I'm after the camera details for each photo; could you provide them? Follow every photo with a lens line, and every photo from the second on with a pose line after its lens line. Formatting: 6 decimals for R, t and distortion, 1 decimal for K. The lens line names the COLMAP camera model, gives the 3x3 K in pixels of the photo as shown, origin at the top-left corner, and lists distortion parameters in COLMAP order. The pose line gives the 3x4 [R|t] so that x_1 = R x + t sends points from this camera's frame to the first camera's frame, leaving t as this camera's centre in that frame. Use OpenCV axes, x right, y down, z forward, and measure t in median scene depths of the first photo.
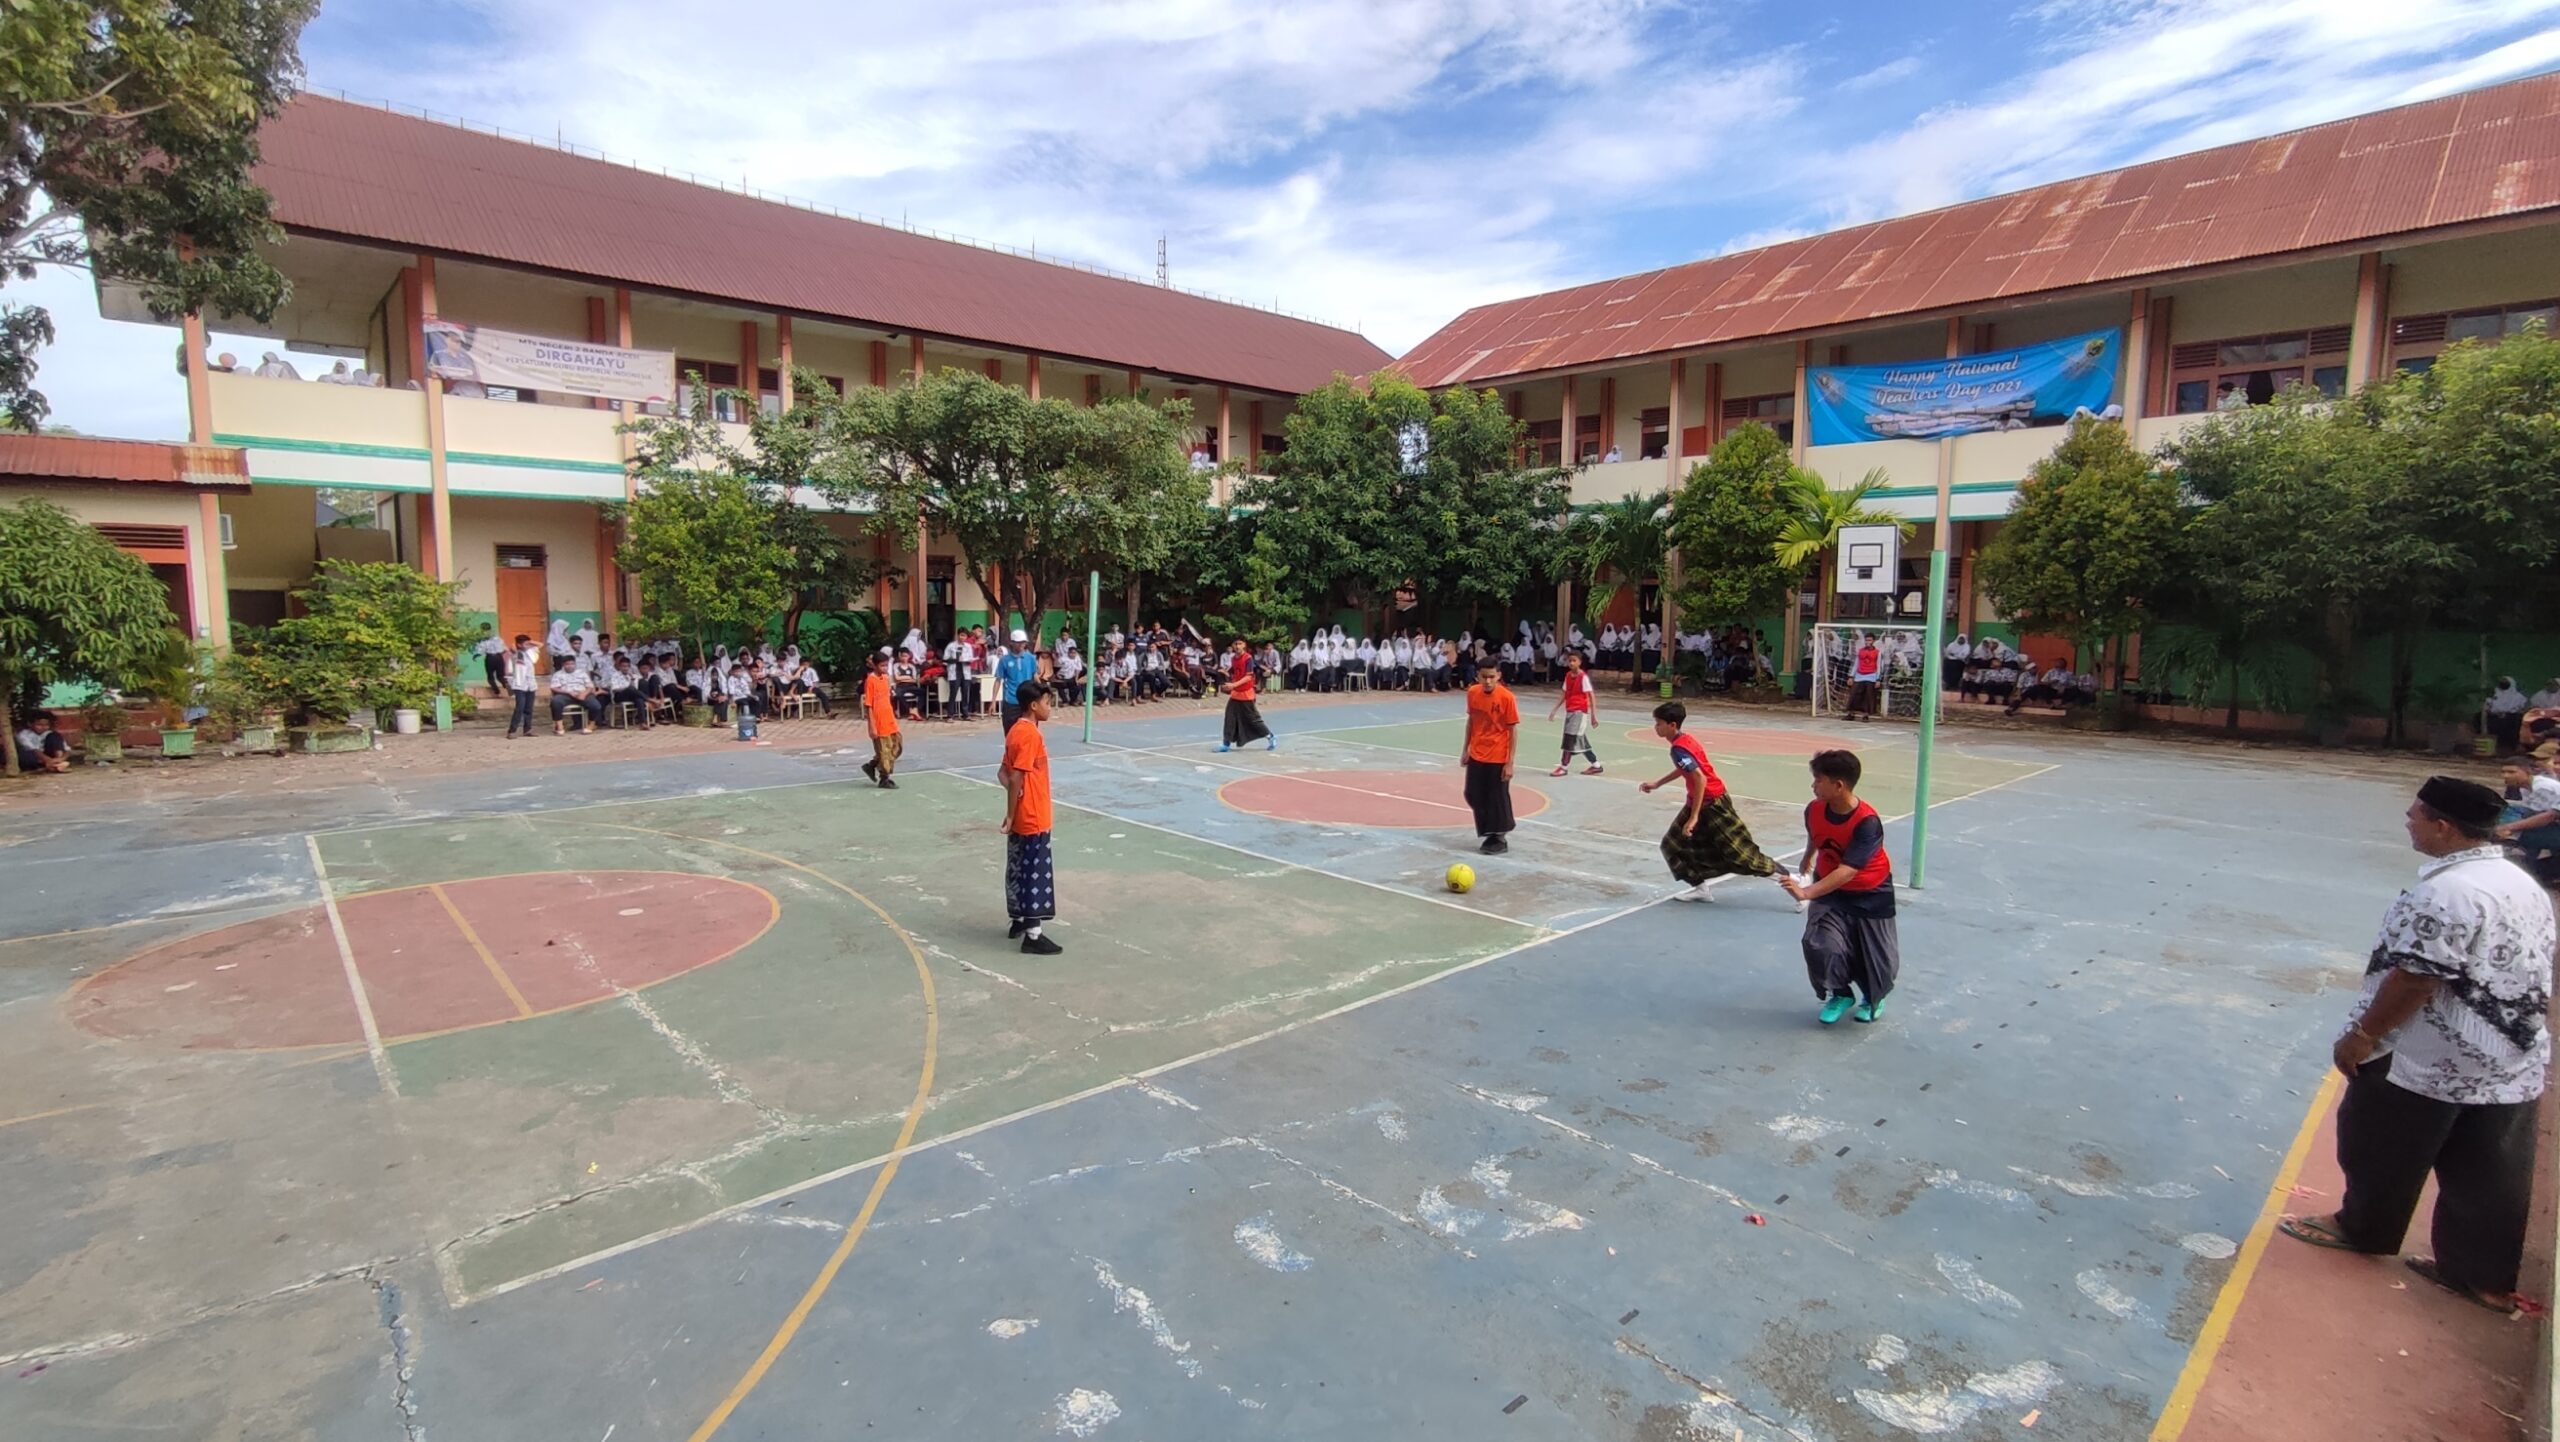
lens RADIAL K [[1135.5, 0, 1274.5], [0, 1135.5, 691.1], [0, 0, 1]] dist [-0.027009, 0.012715]
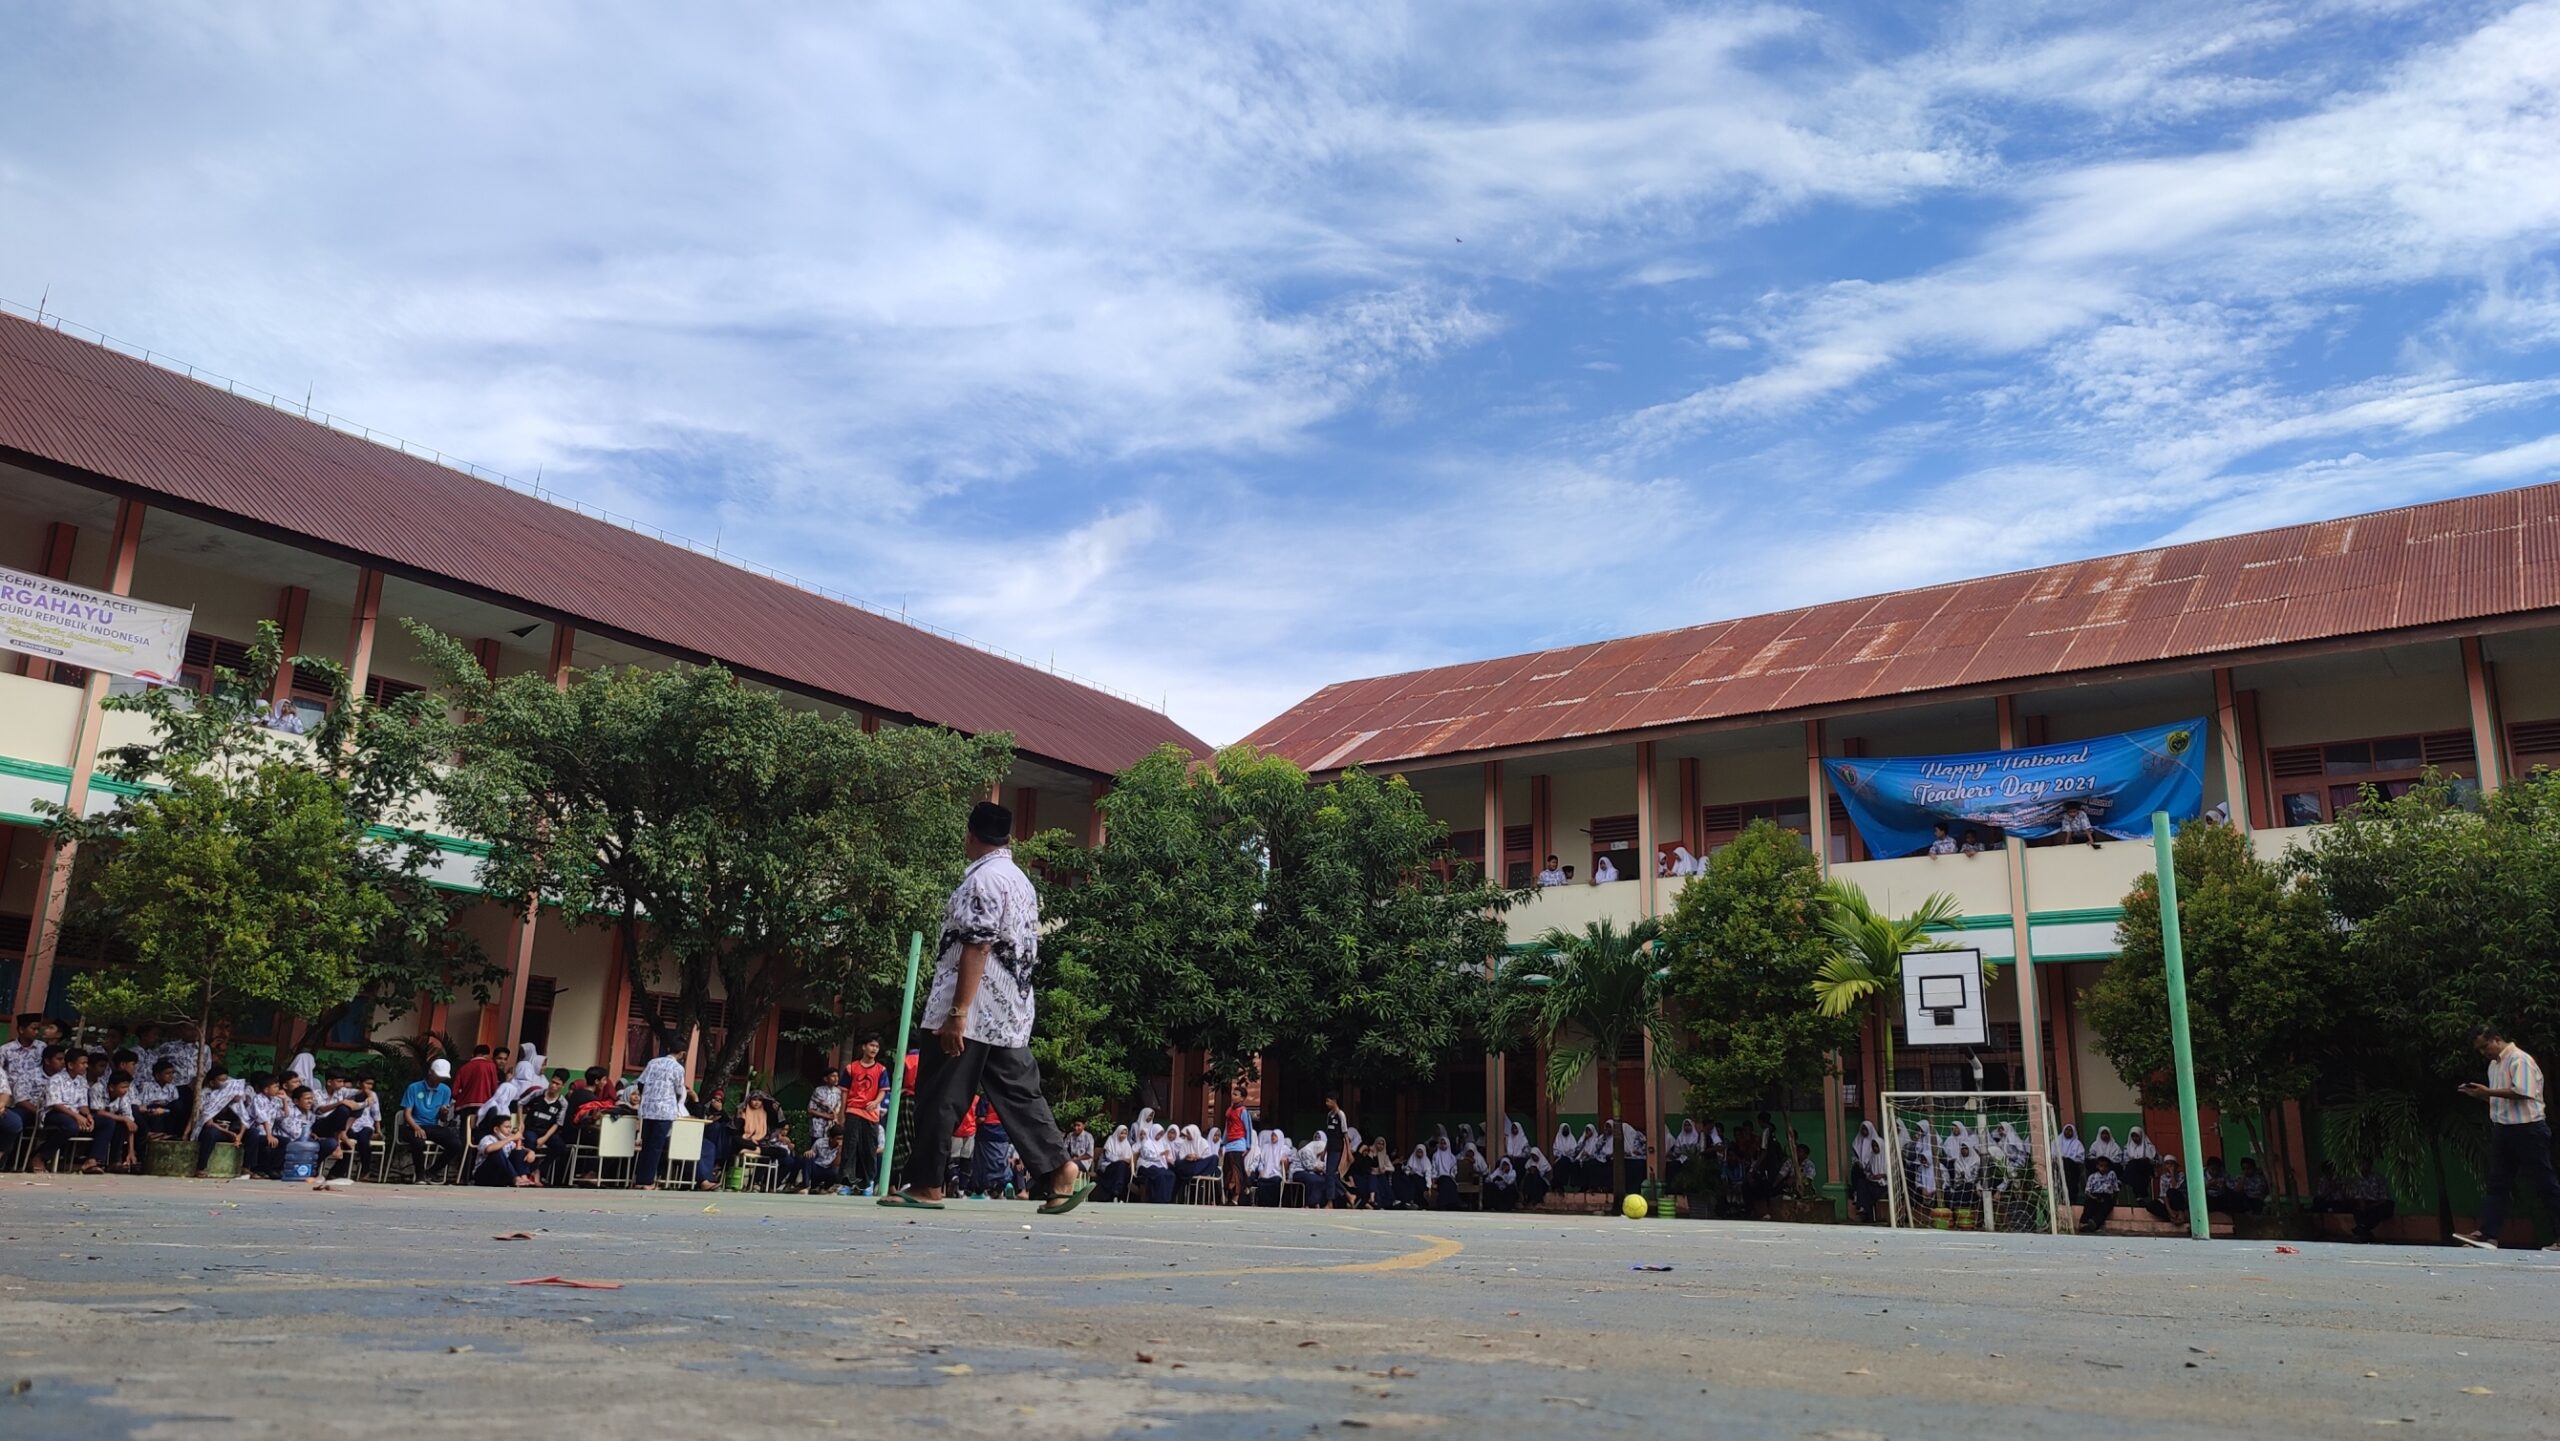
lens RADIAL K [[1792.4, 0, 1278.1], [0, 1792.4, 687.3], [0, 0, 1]] dist [0.042396, -0.034244]
pose [[0.981477, 0.070667, 0.178070, -0.099275], [-0.004520, 0.937766, -0.347238, 0.086277], [-0.191526, 0.340001, 0.920715, -0.047723]]
